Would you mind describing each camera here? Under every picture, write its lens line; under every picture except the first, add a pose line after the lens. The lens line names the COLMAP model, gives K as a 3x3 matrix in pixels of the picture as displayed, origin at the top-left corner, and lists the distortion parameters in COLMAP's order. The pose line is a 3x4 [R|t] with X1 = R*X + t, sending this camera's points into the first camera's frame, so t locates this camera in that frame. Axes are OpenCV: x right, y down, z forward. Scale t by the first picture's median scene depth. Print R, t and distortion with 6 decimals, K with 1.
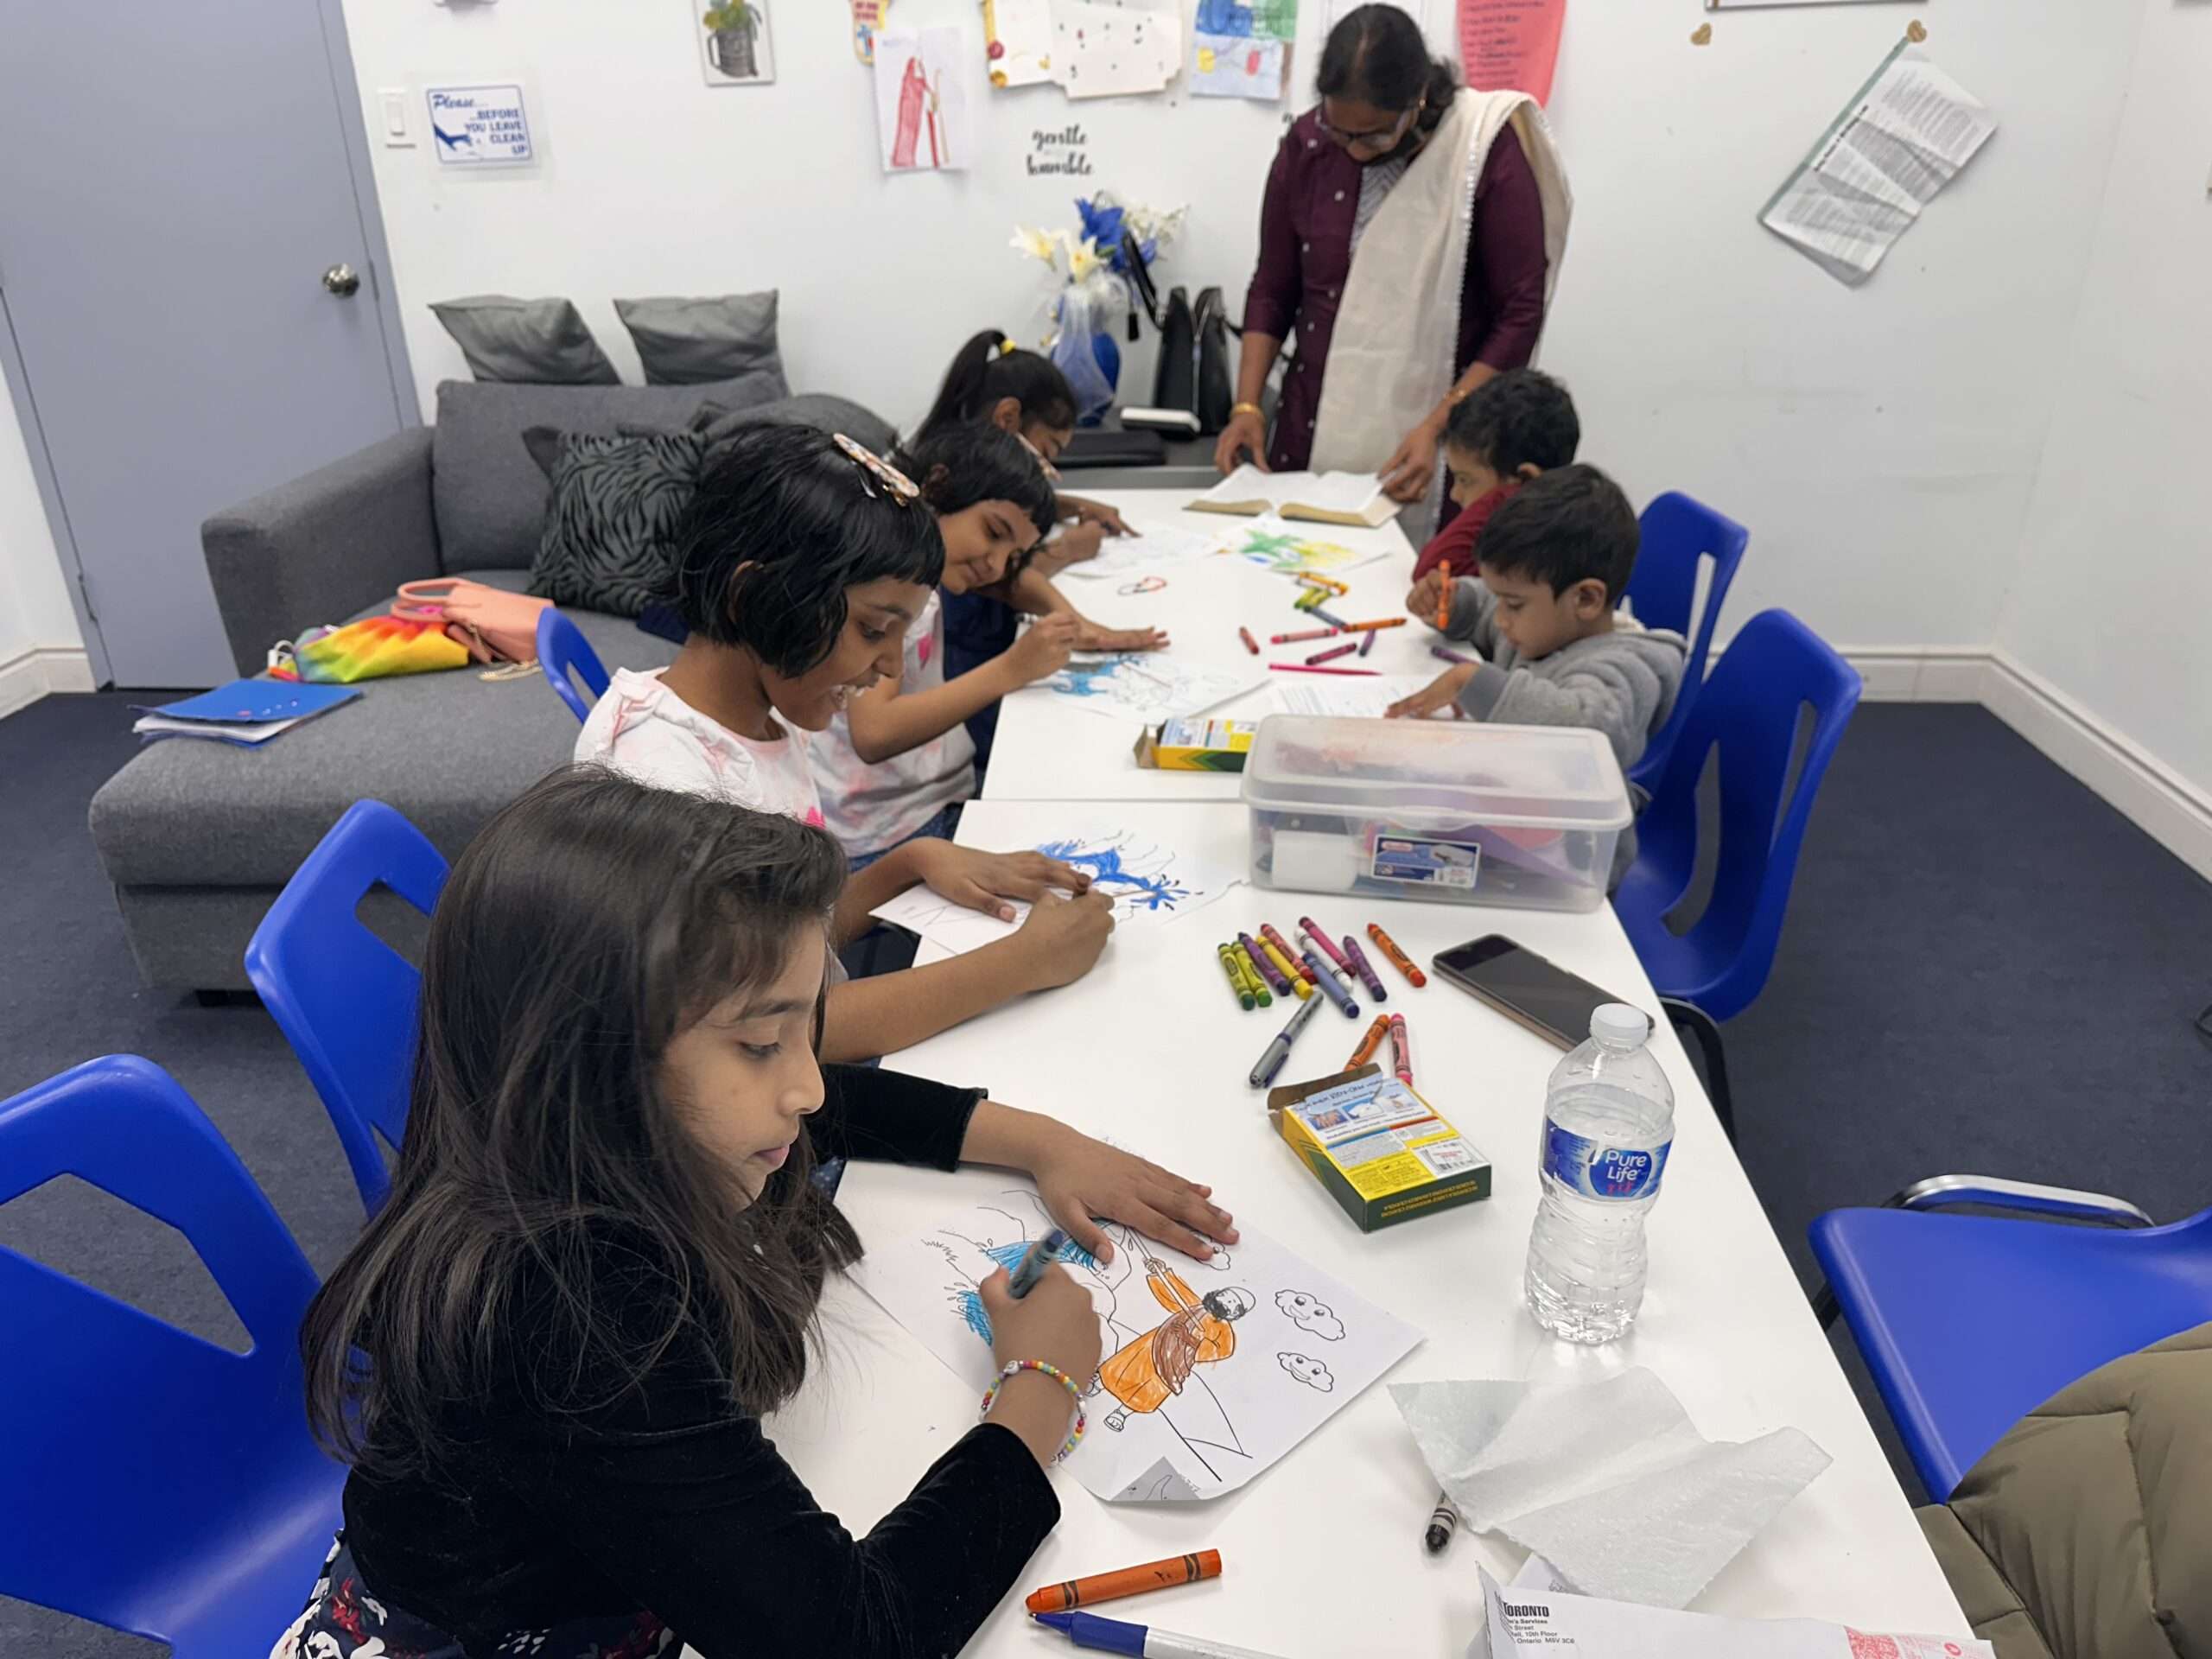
lens RADIAL K [[1532.4, 0, 1106.0], [0, 1532.4, 829.5], [0, 0, 1]] dist [0.003630, -0.064184]
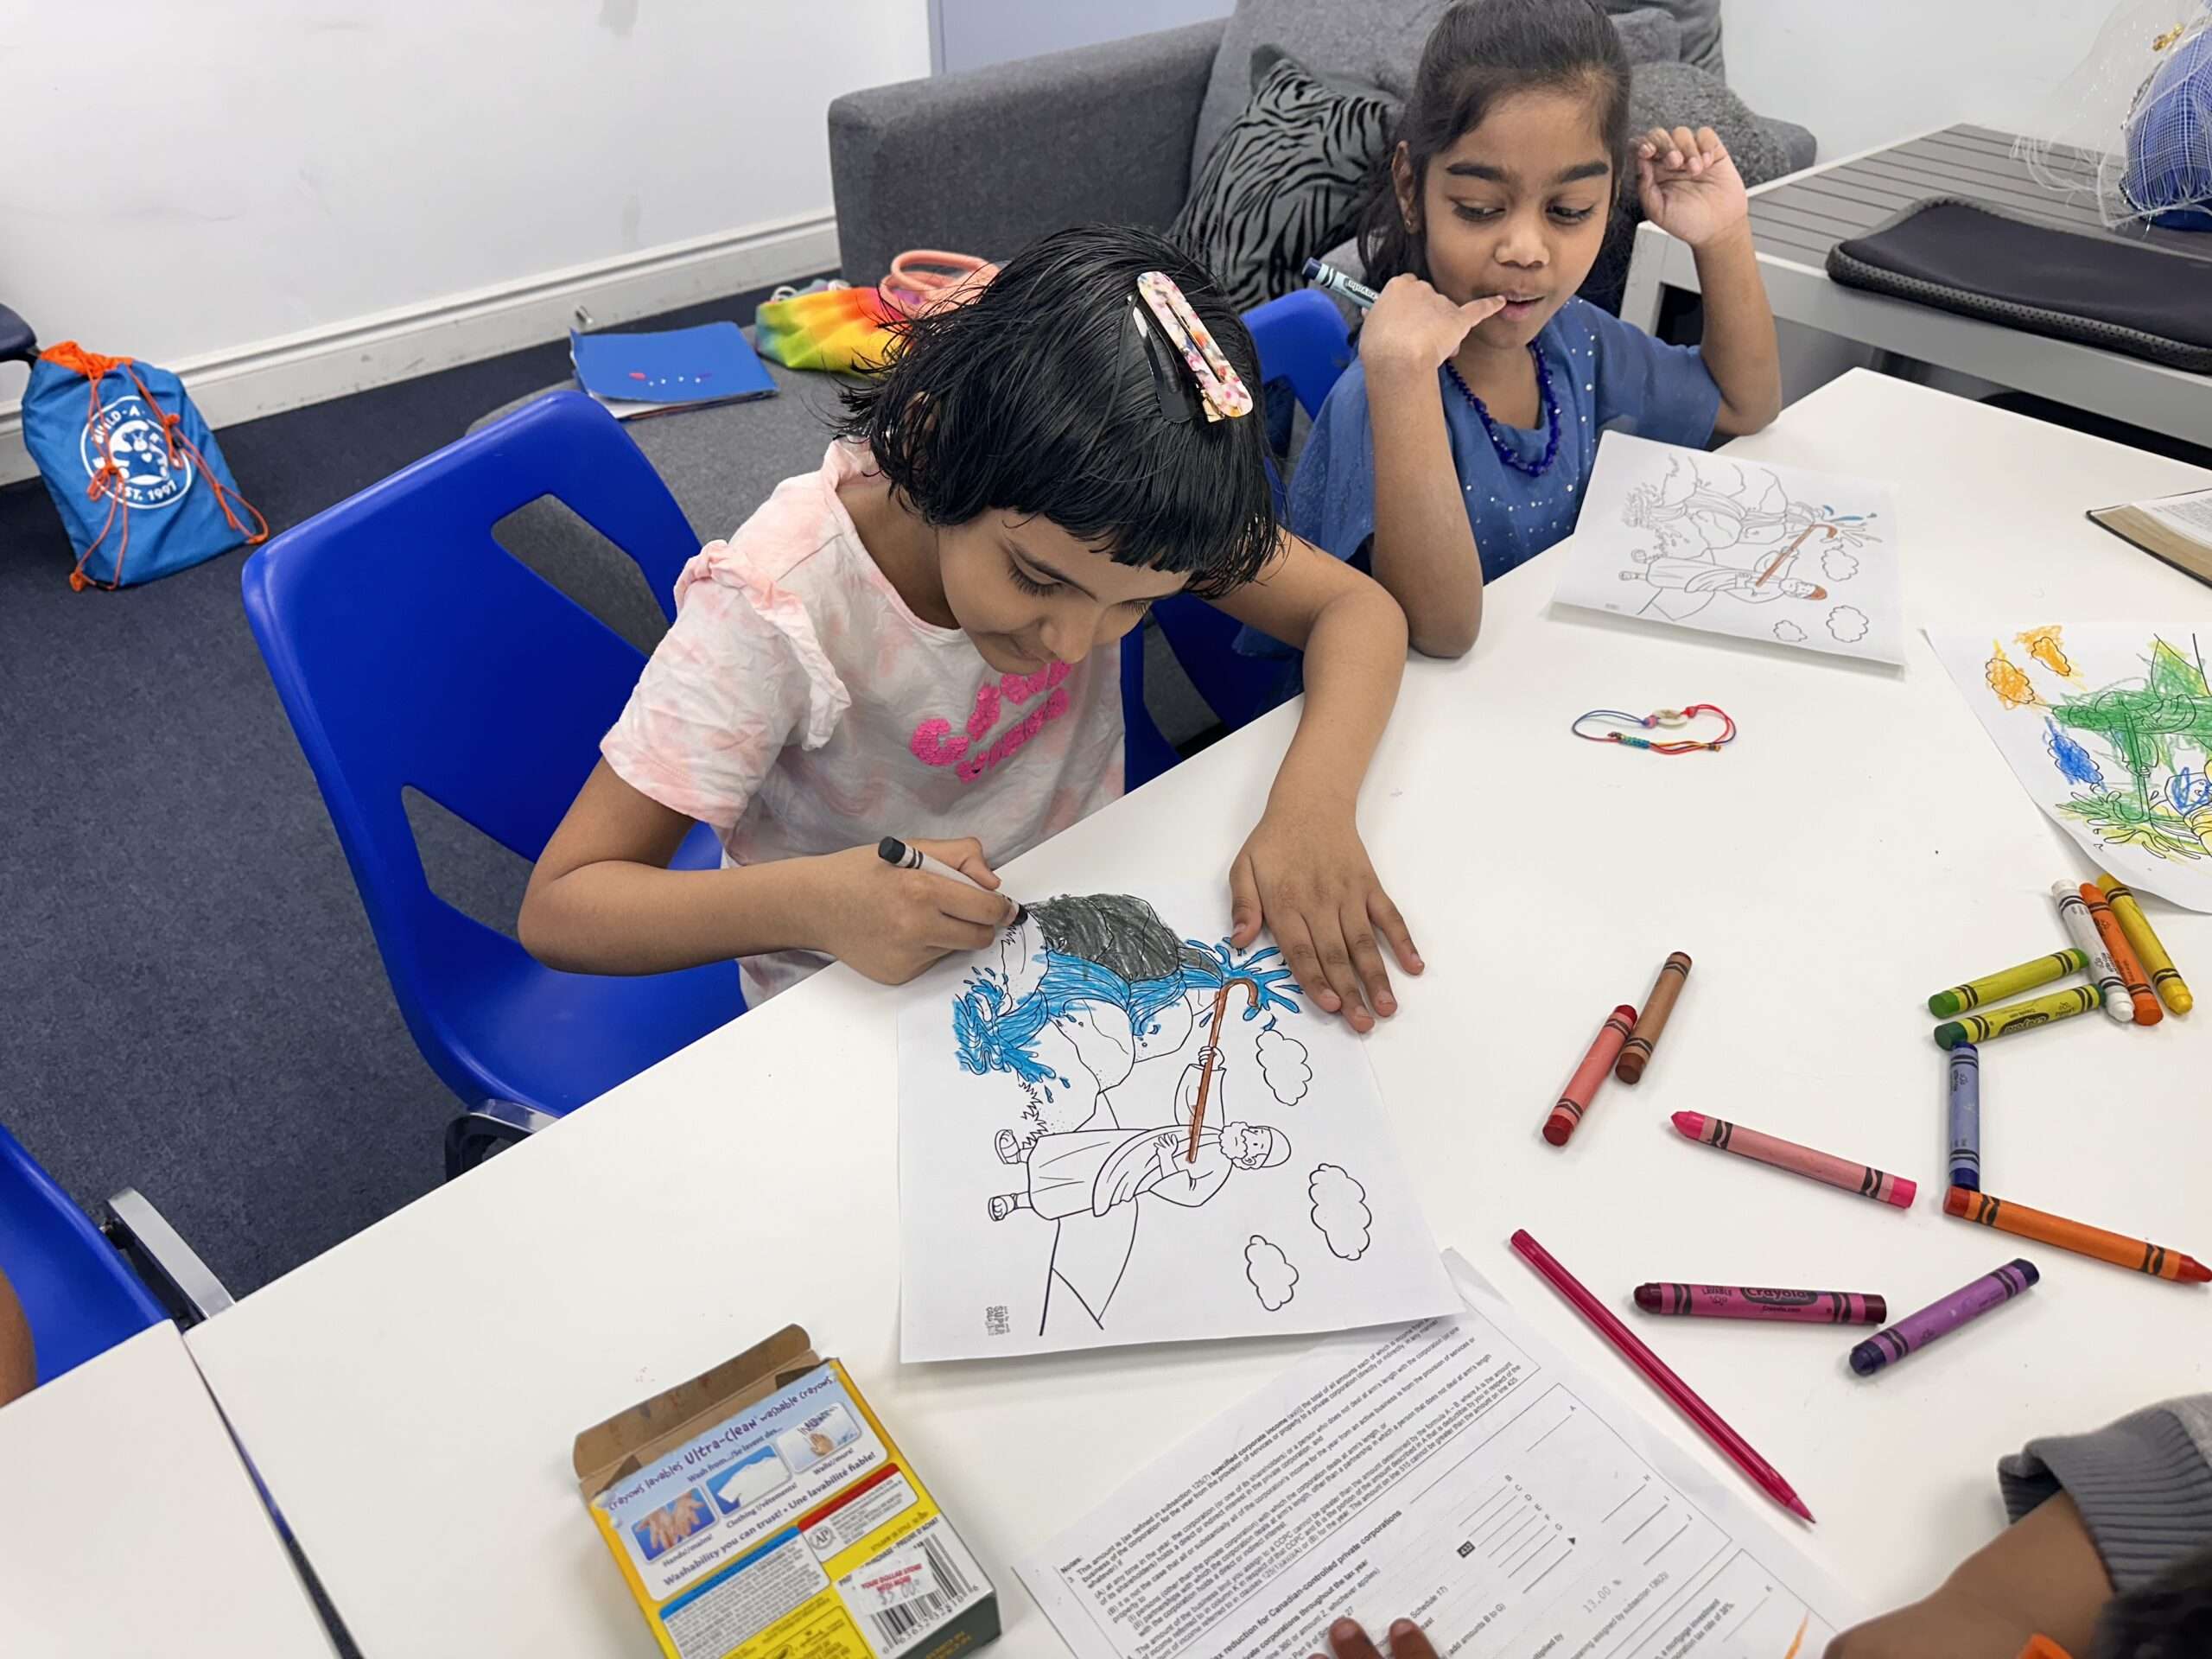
lens RADIAL K [[1532.4, 0, 1106.0], [0, 1532.4, 829.5], [0, 0, 1]] dist [0.003630, -0.064184]
pose [[0.697899, 0.449301, -0.557733, 0.247000], [-0.305837, 0.891132, 0.335183, -0.351753], [0.647611, -0.063349, 0.759333, 0.927473]]
